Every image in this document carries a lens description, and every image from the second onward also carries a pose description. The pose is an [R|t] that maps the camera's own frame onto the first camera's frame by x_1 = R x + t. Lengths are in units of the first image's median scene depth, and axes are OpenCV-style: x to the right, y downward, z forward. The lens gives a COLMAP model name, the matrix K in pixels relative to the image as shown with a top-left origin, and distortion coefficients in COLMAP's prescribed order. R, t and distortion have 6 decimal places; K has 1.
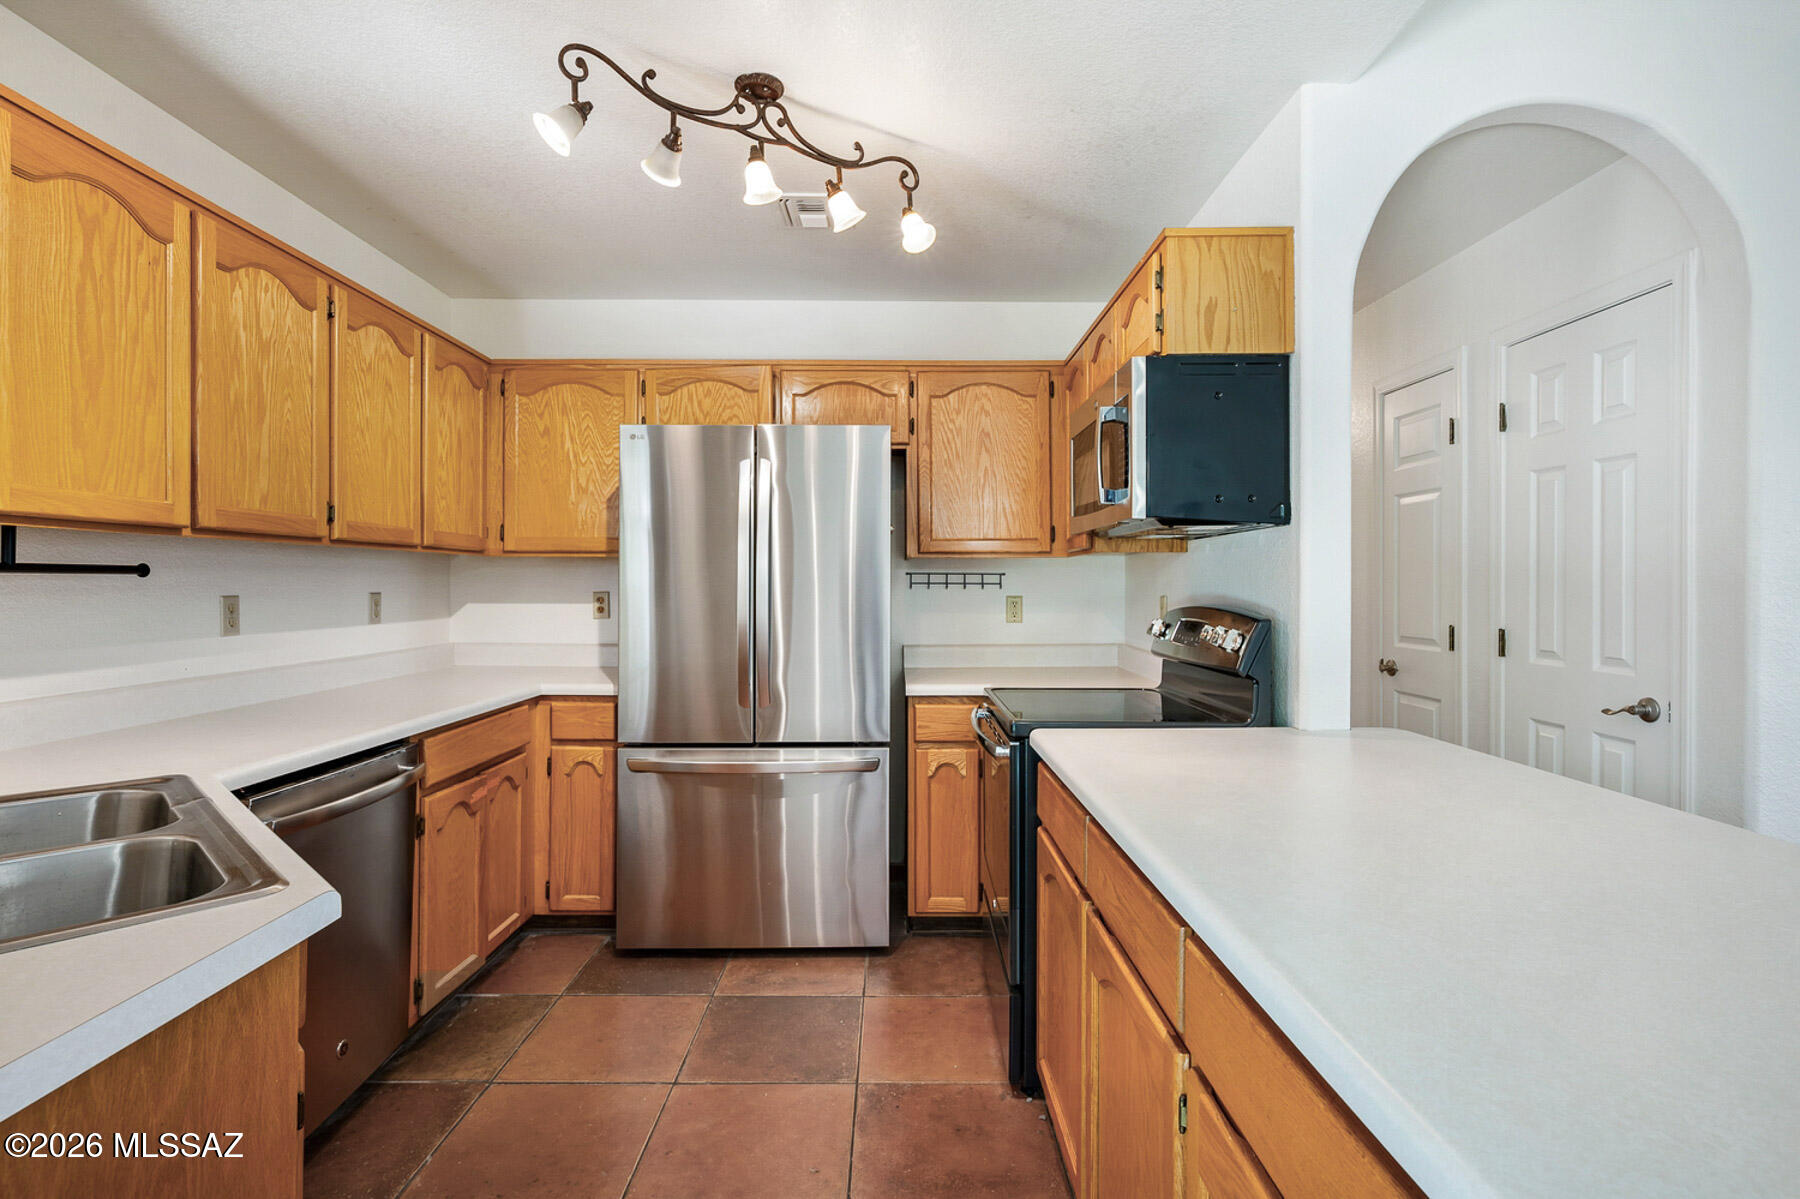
lens RADIAL K [[870.7, 0, 902.8], [0, 870.7, 582.3], [0, 0, 1]] dist [0.003275, 0.000922]
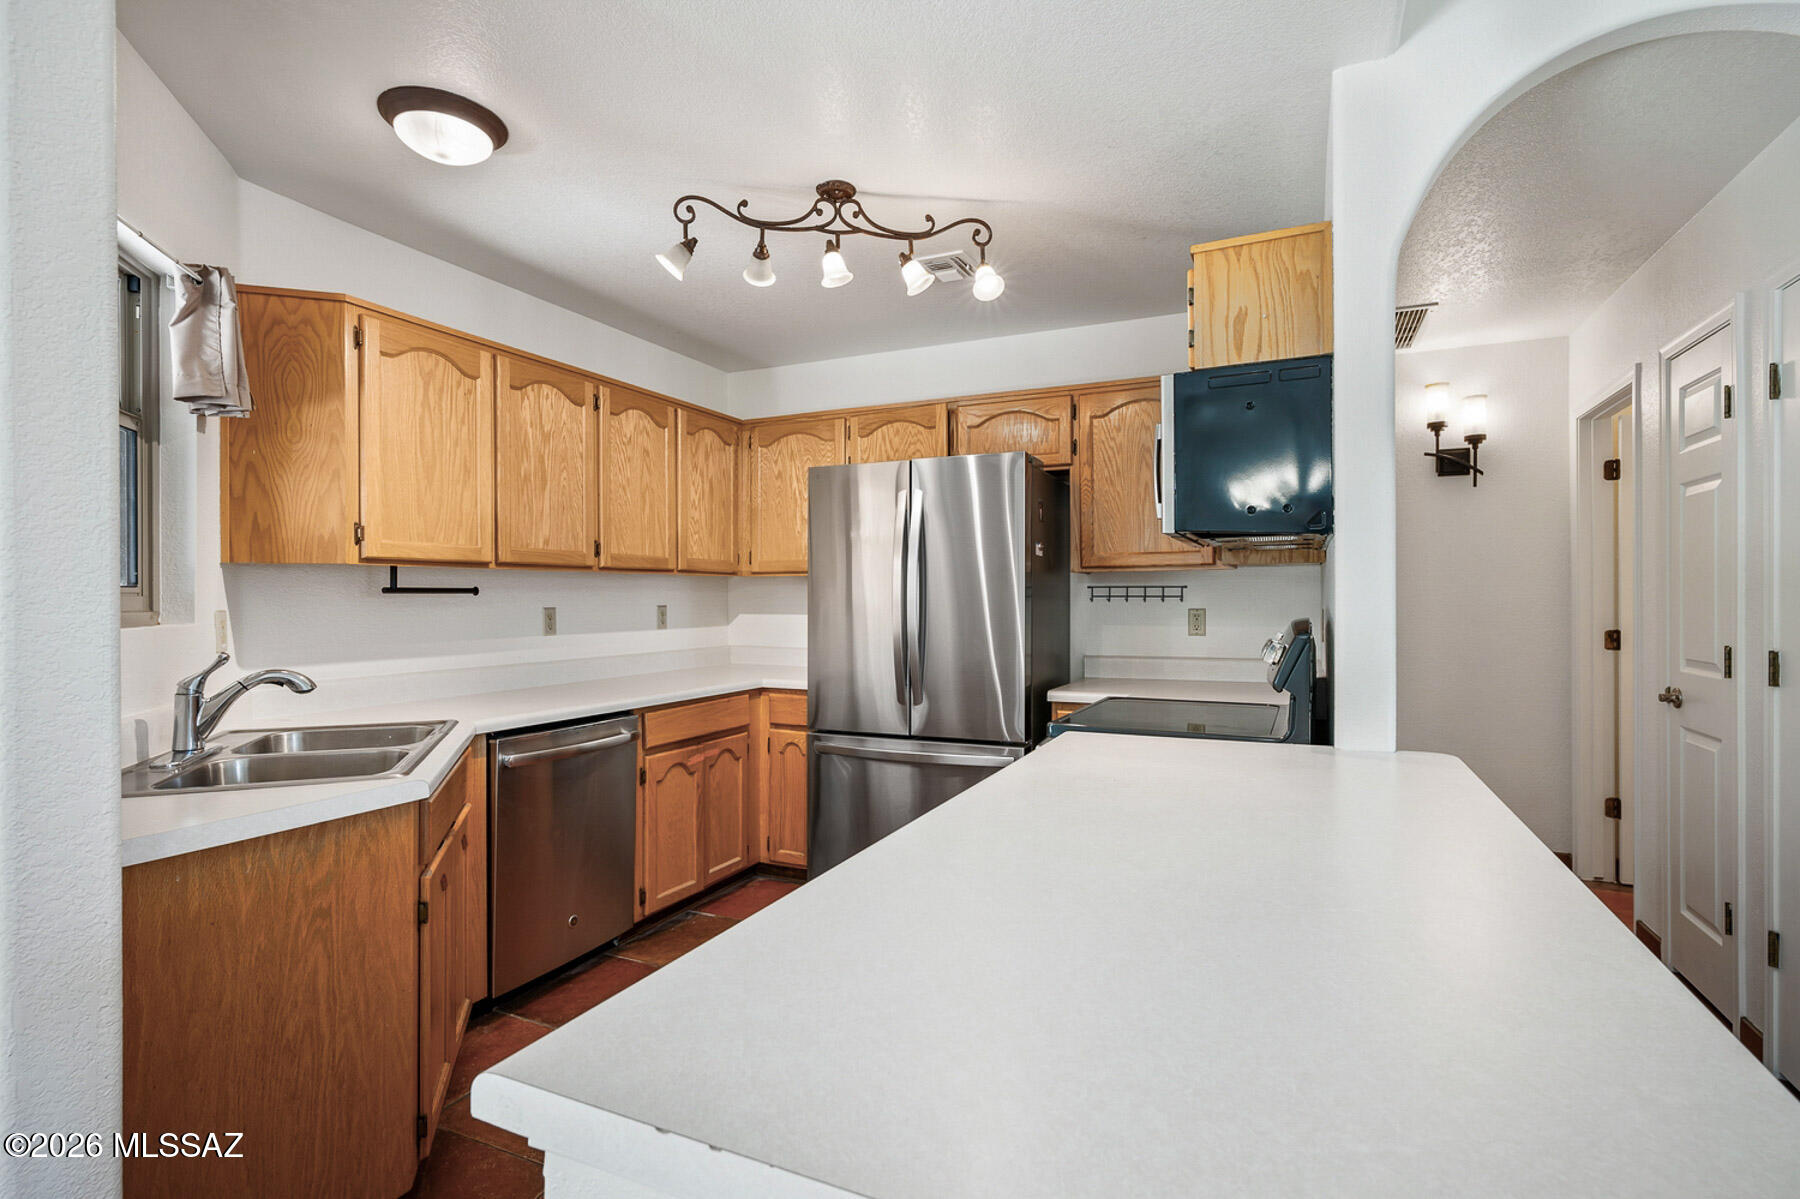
lens RADIAL K [[869.0, 0, 900.0], [0, 869.0, 599.5], [0, 0, 1]] dist [0.006138, 0.000298]
pose [[0.904322, -0.003520, -0.426837, 0.385782], [0.005410, 0.999980, 0.003214, 0.000263], [0.426817, -0.005216, 0.904323, -0.057068]]
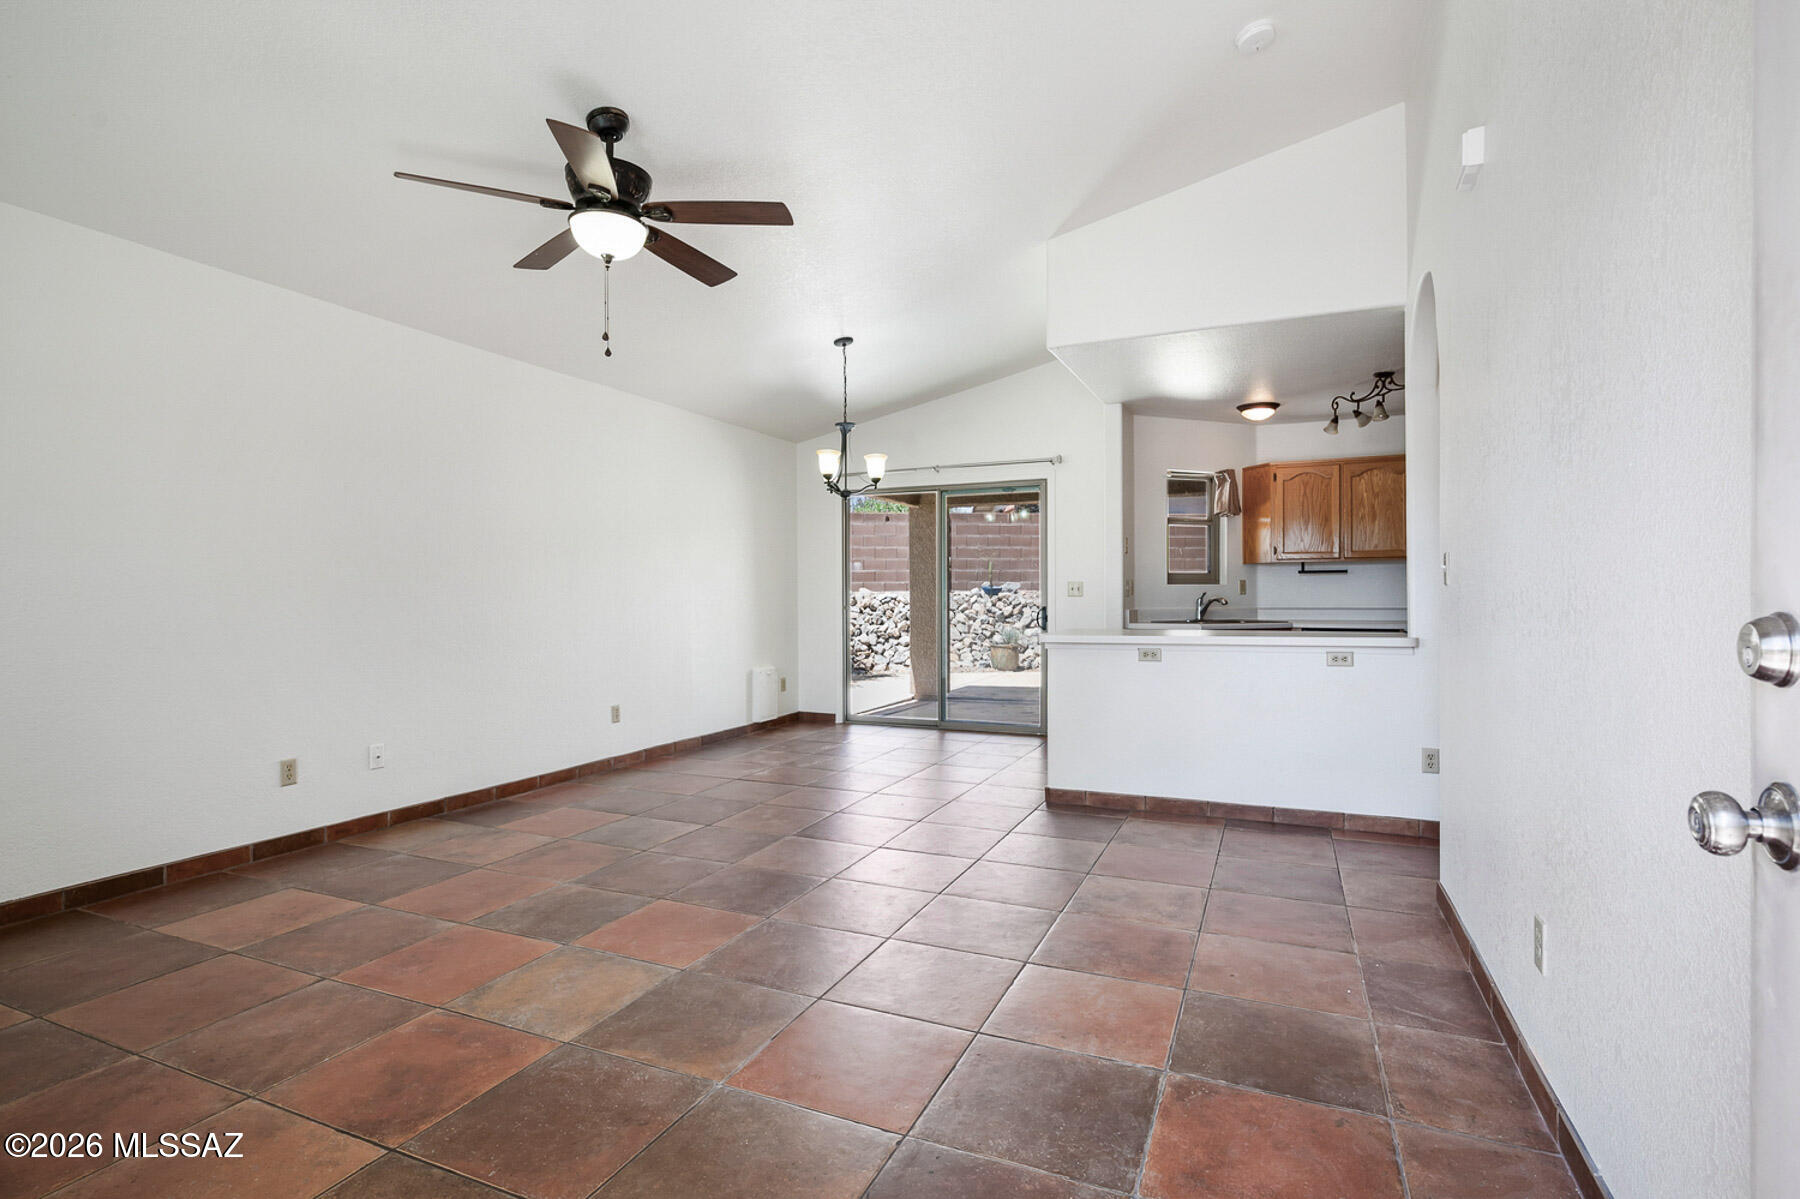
lens RADIAL K [[869.0, 0, 900.0], [0, 869.0, 599.5], [0, 0, 1]] dist [0.006138, 0.000298]
pose [[-0.409251, 0.007257, -0.912393, 2.404827], [0.006081, 0.999968, 0.005226, 0.054148], [0.912401, -0.003409, -0.409282, 0.672049]]
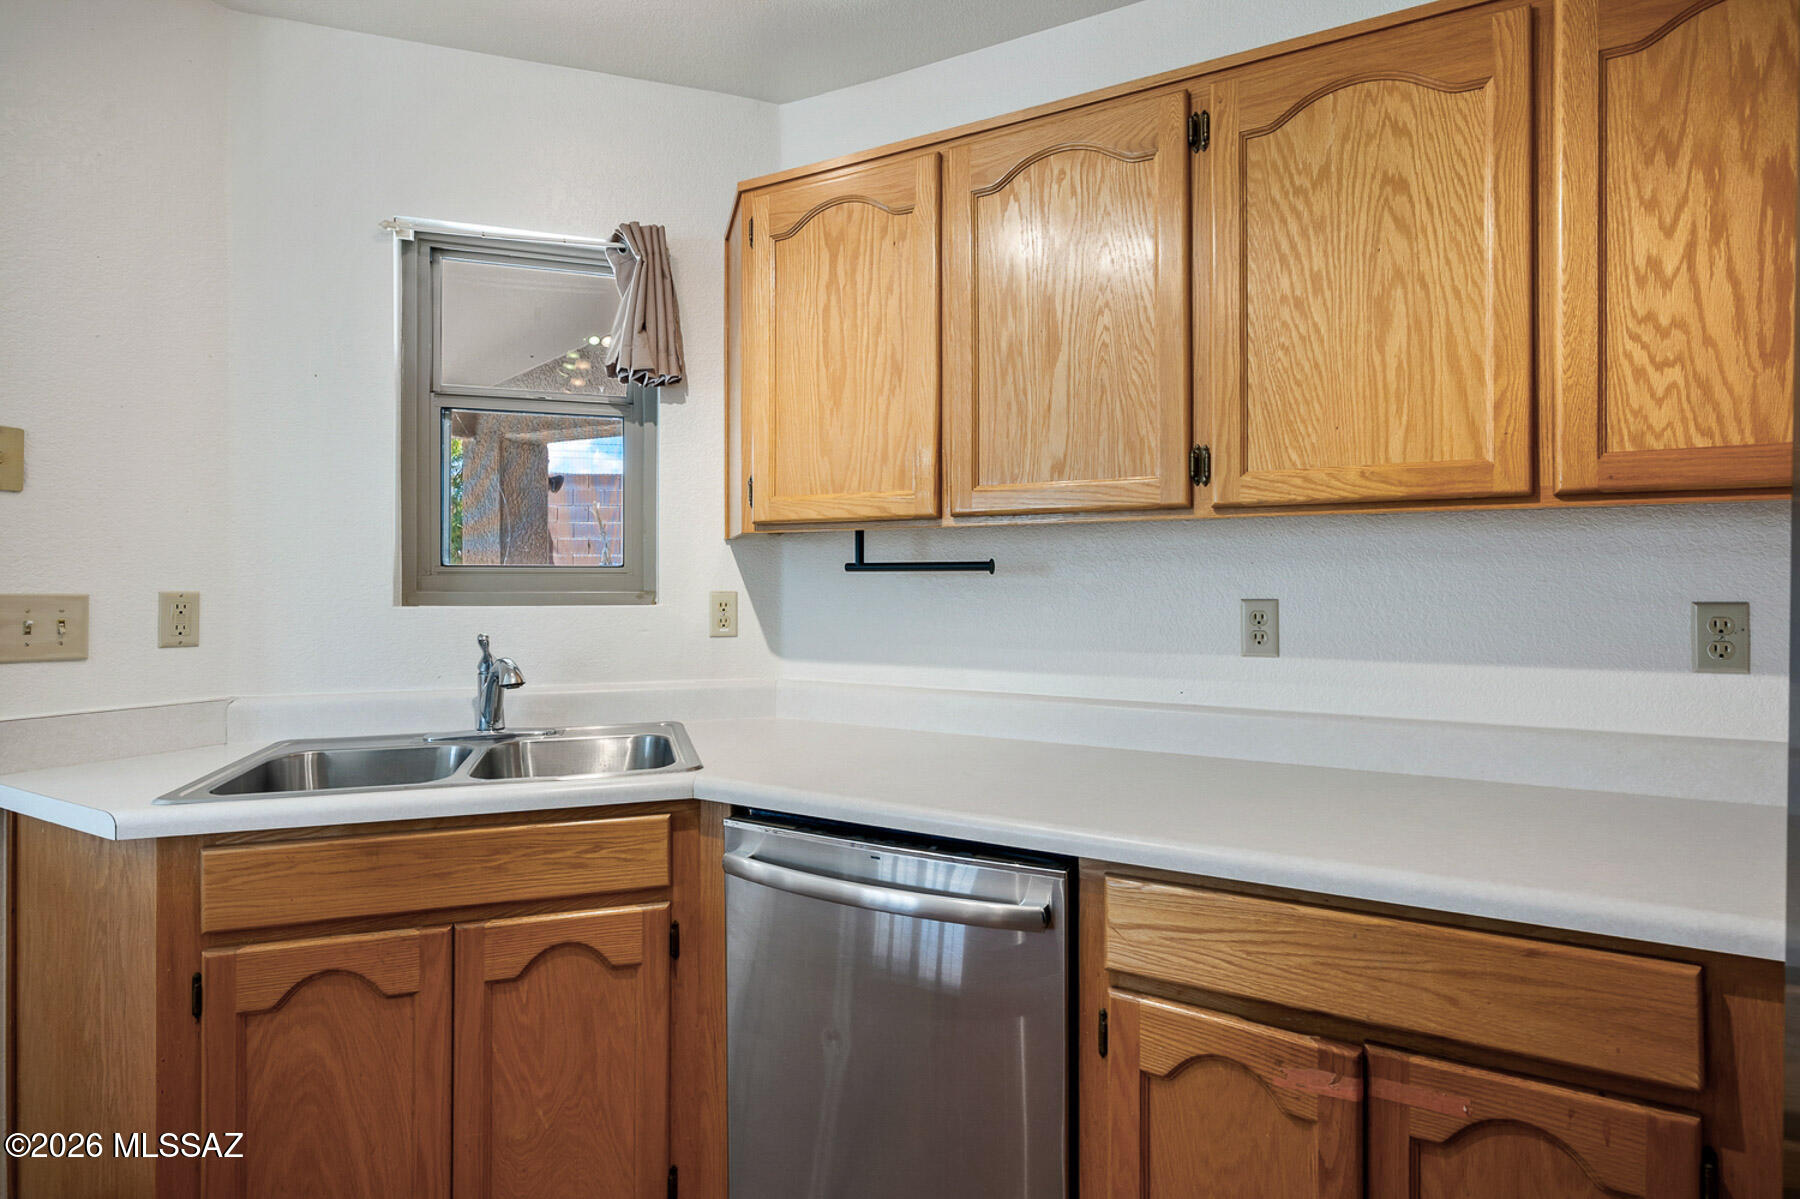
lens RADIAL K [[891.9, 0, 897.9], [0, 891.9, 574.3], [0, 0, 1]] dist [0.003252, 0.000366]
pose [[-0.475695, -0.007141, -0.879581, -0.009645], [0.000141, 0.999966, -0.008194, 0.001966], [0.879610, -0.004022, -0.475678, 1.131563]]
